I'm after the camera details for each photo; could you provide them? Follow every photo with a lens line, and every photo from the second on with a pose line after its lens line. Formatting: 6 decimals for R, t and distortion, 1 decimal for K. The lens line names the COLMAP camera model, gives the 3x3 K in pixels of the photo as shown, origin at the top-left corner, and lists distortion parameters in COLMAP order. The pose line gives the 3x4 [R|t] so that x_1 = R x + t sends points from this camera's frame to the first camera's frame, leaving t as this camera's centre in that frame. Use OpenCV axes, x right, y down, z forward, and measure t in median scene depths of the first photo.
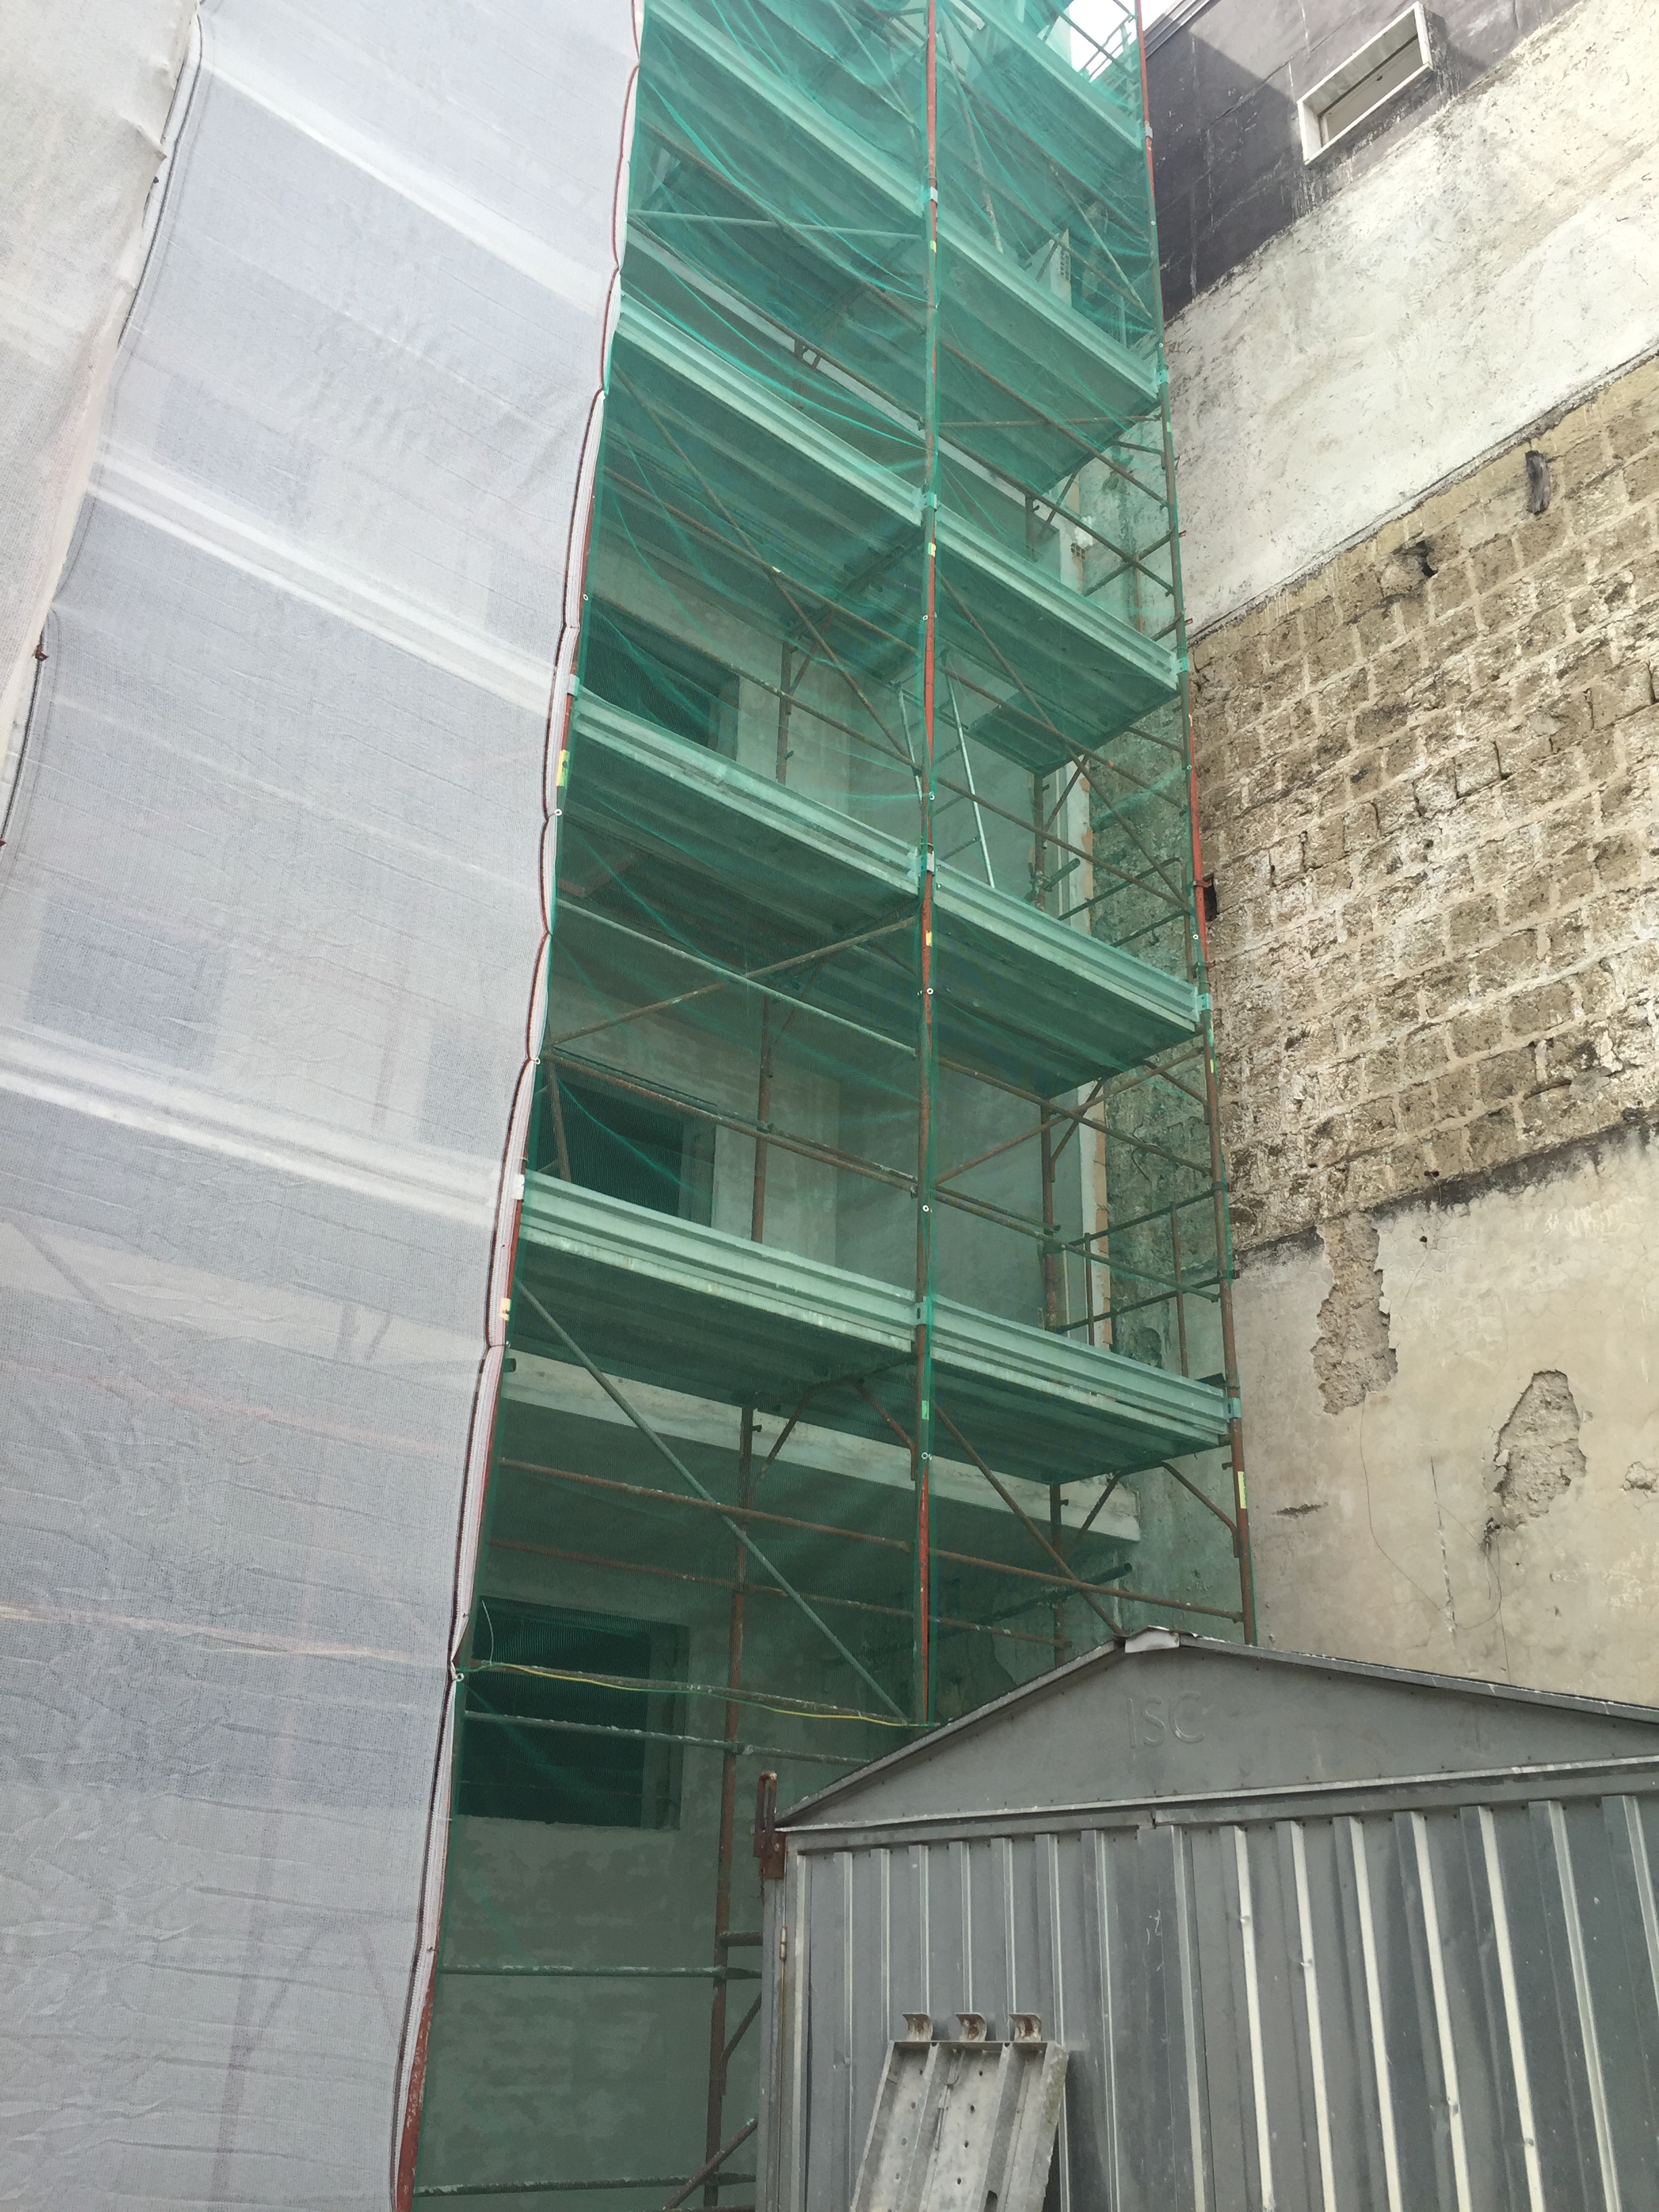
lens RADIAL K [[1919.9, 0, 836.5], [0, 1919.9, 1185.8], [0, 0, 1]] dist [0.116210, -0.147234]
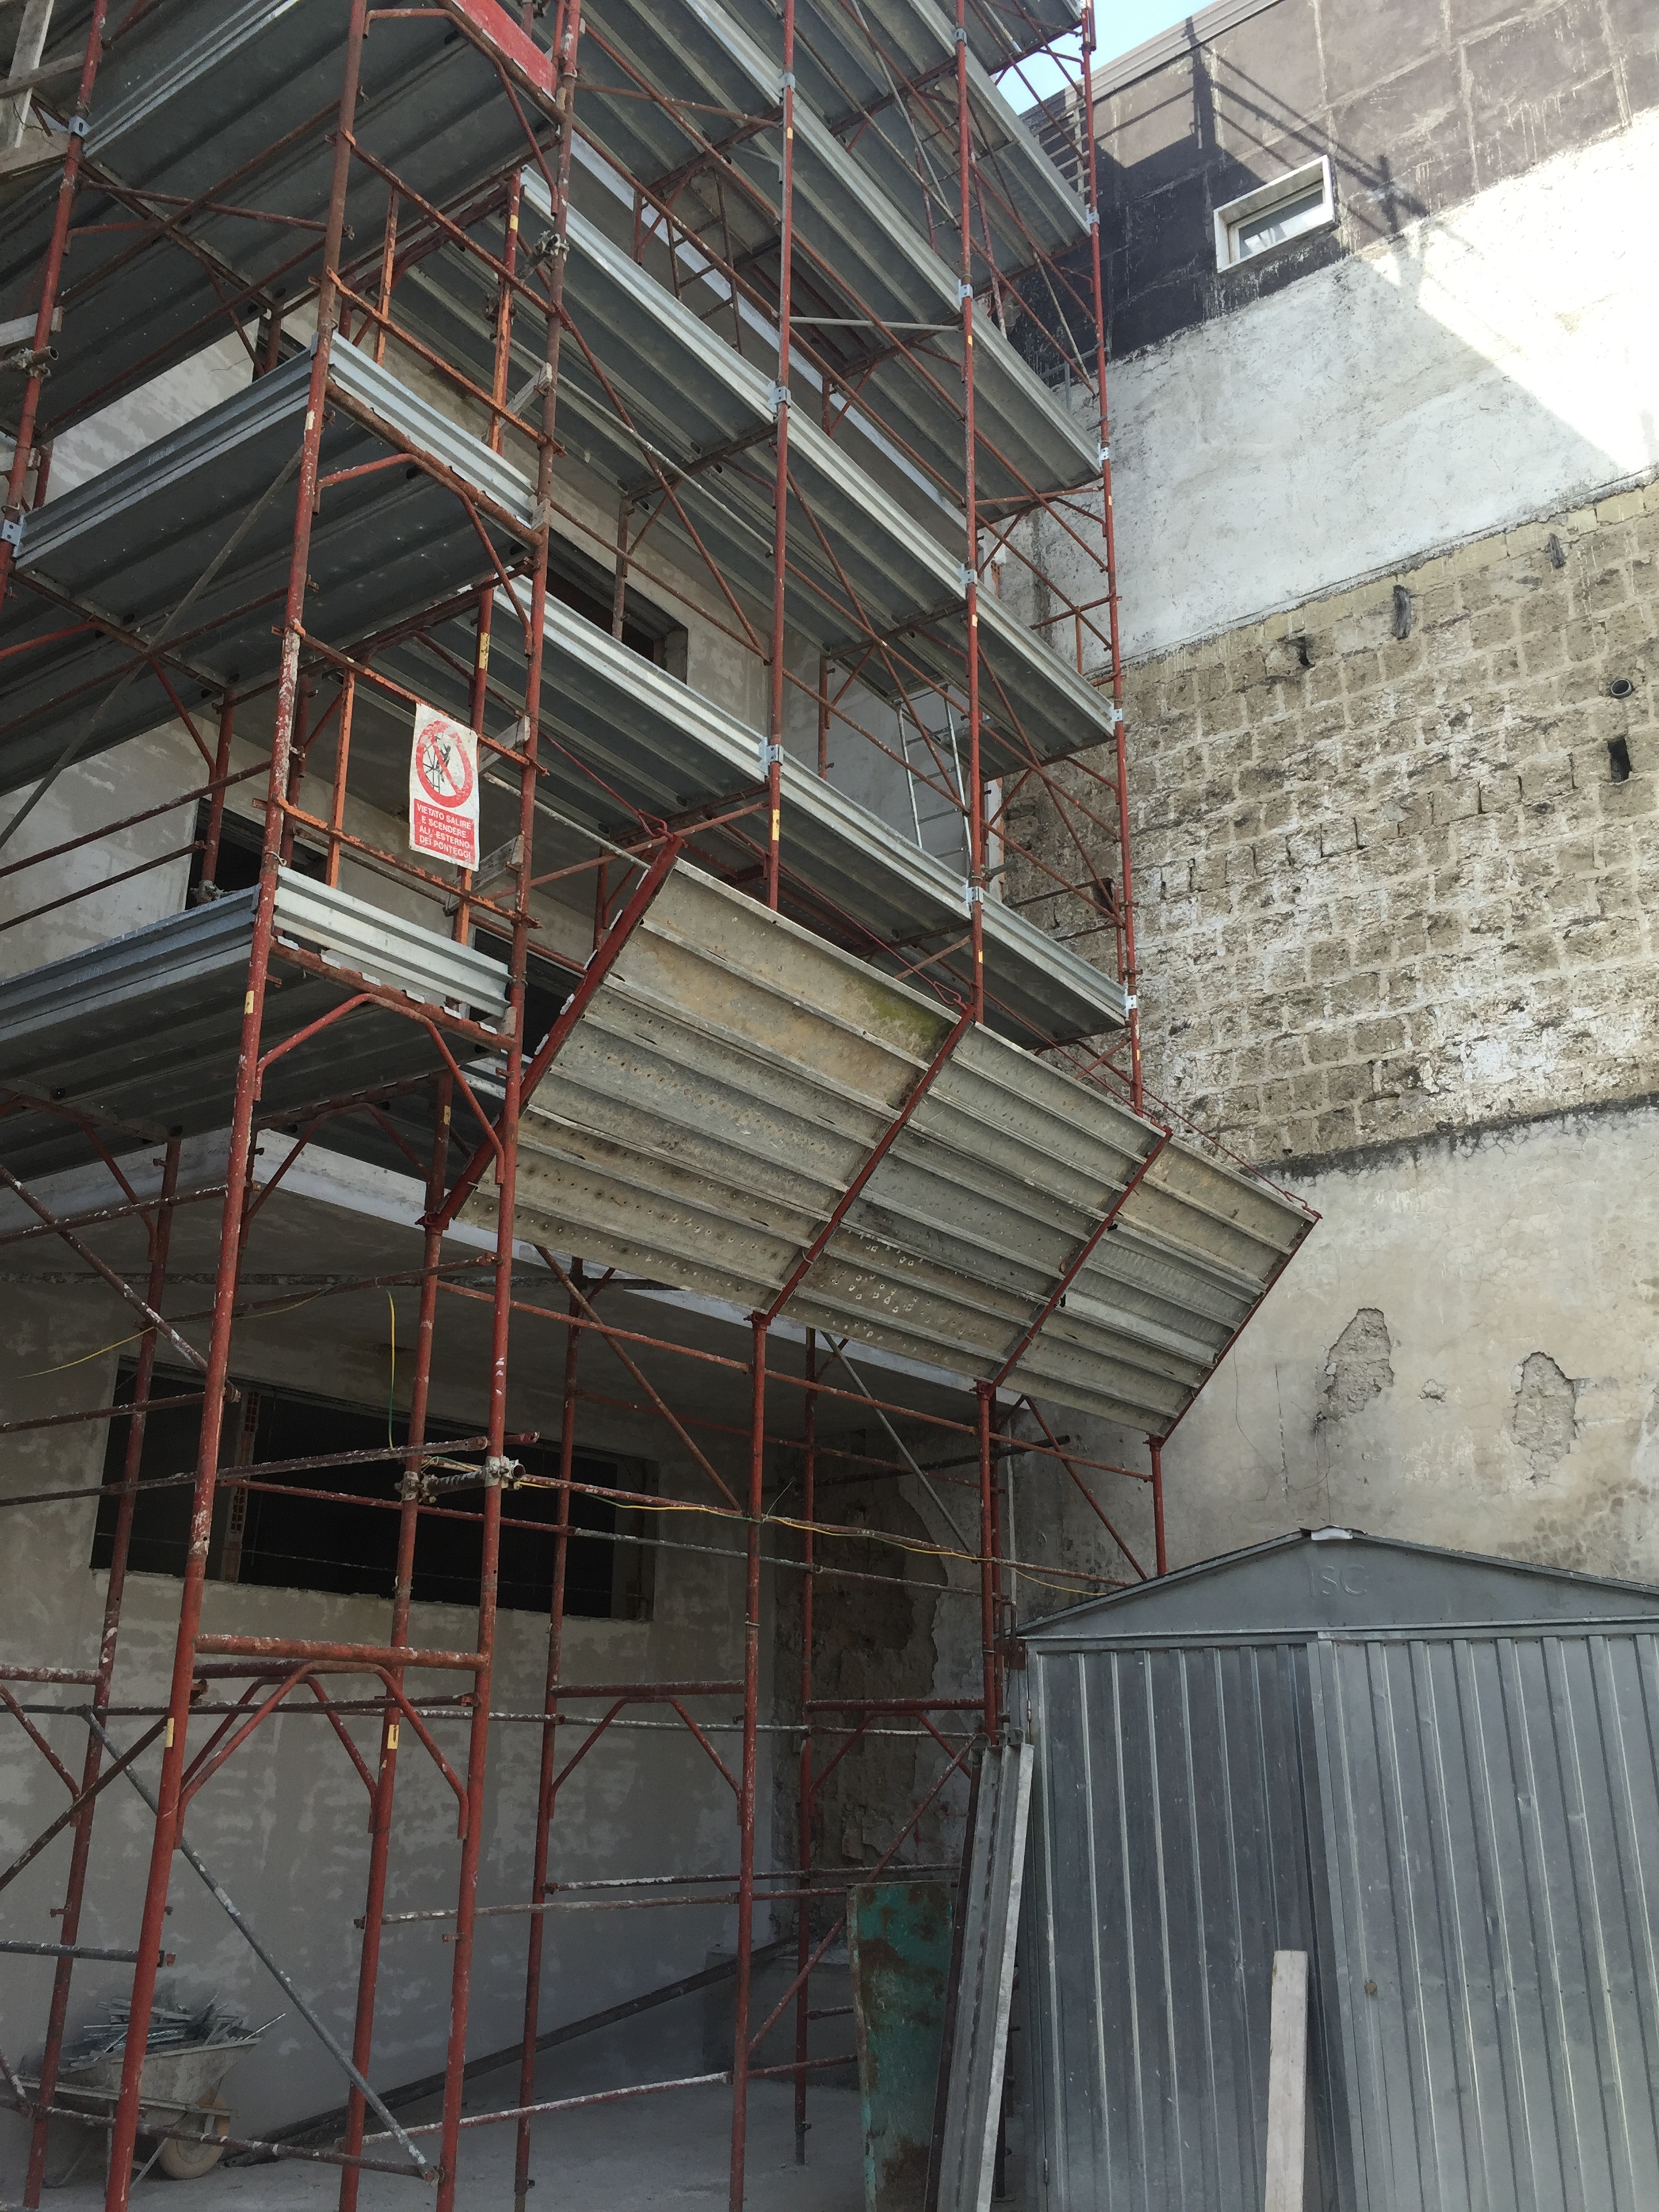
lens RADIAL K [[1919.9, 0, 836.5], [0, 1919.9, 1185.8], [0, 0, 1]] dist [0.116210, -0.147234]
pose [[0.969136, 0.062649, 0.238432, -0.289589], [-0.087929, 0.991402, 0.096906, -0.078912], [-0.230311, -0.114880, 0.966312, -0.199594]]
